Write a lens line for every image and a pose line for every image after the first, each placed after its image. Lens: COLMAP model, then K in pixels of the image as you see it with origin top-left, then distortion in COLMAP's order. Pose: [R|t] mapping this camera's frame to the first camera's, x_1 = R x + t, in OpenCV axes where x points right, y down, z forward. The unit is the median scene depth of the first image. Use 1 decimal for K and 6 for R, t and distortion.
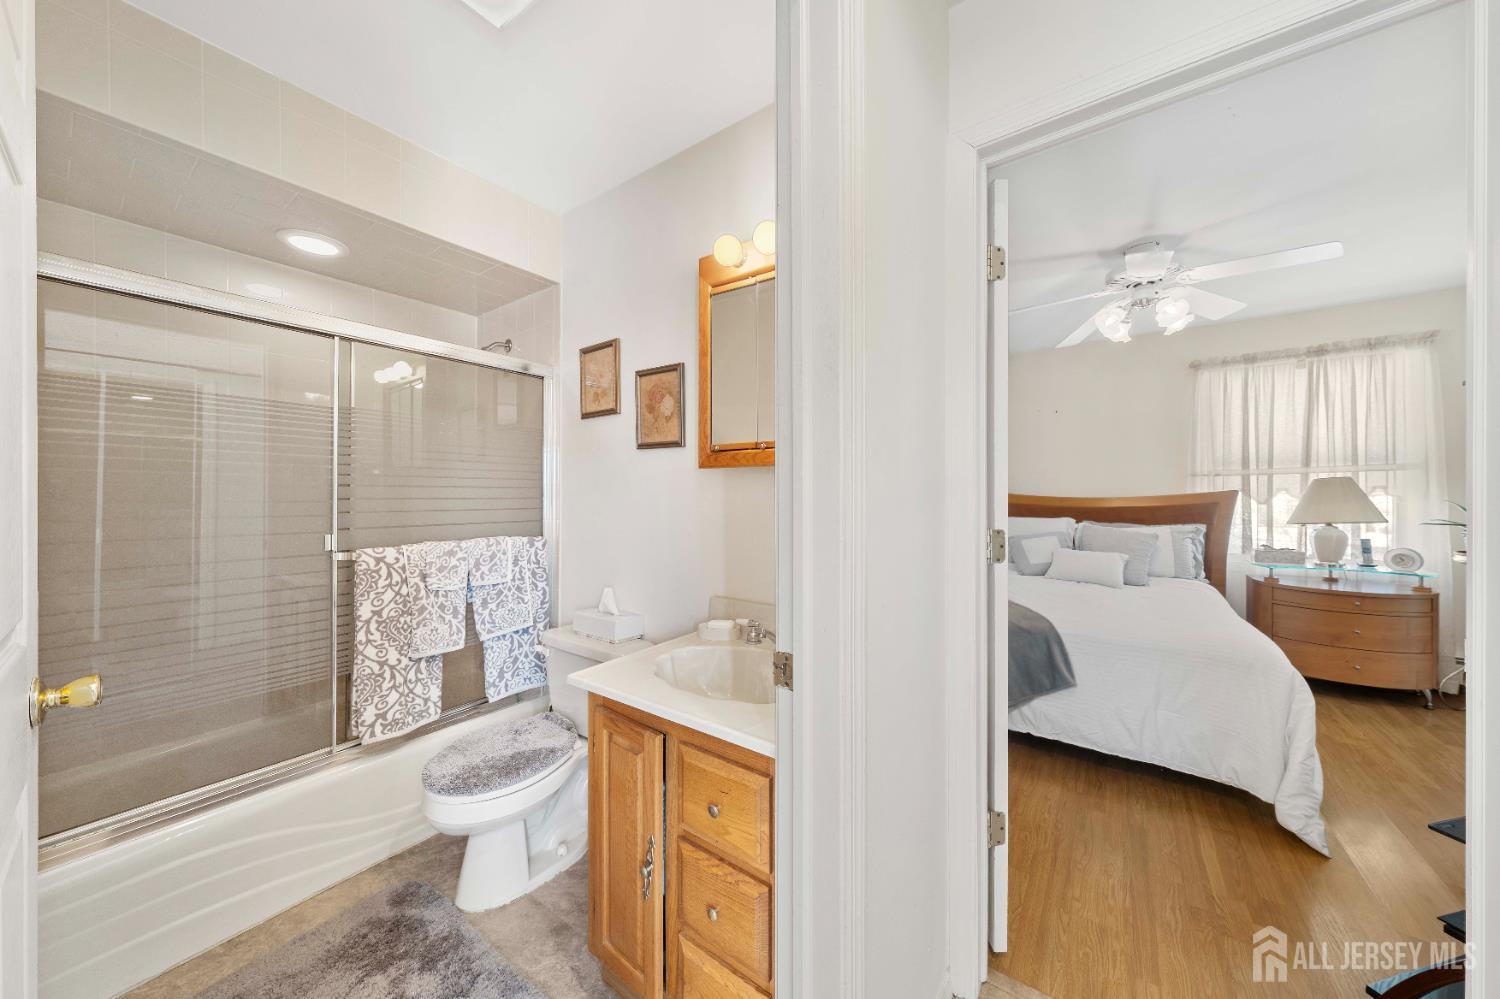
lens RADIAL K [[495.4, 0, 751.4], [0, 495.4, 495.4], [0, 0, 1]] dist [-0.005754, 0.000059]
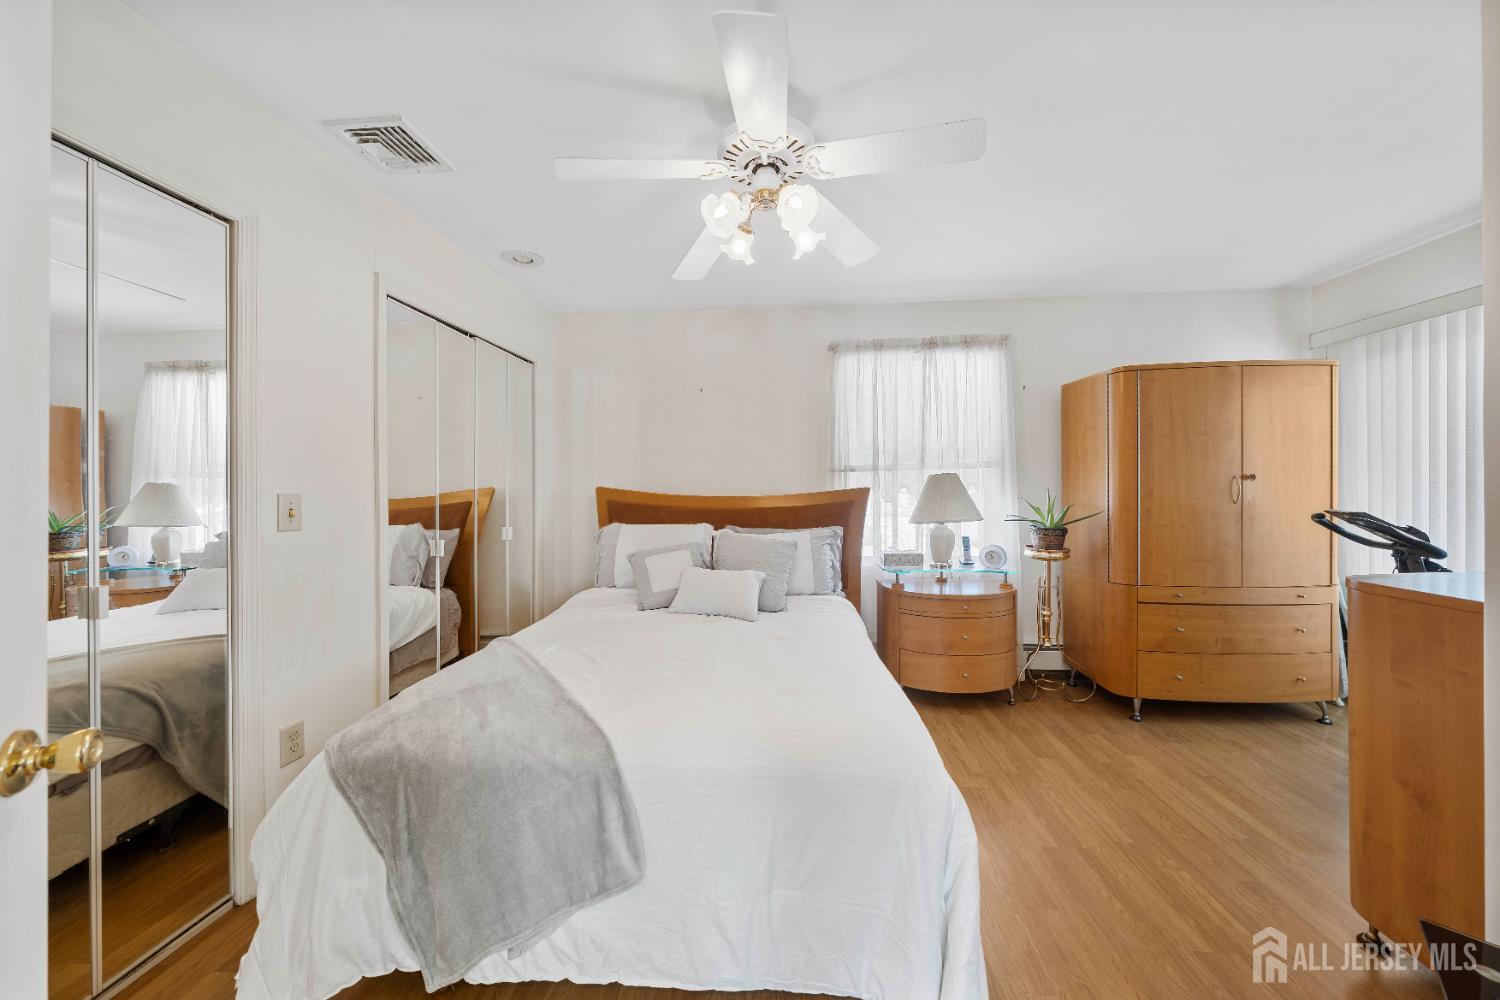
lens RADIAL K [[495.4, 0, 748.9], [0, 495.4, 494.2], [0, 0, 1]] dist [-0.005754, 0.000059]
pose [[0.851420, -0.004390, 0.524467, 0.332921], [0.005258, 0.999986, -0.000165, 0.001007], [-0.524459, 0.002899, 0.851431, 0.353242]]
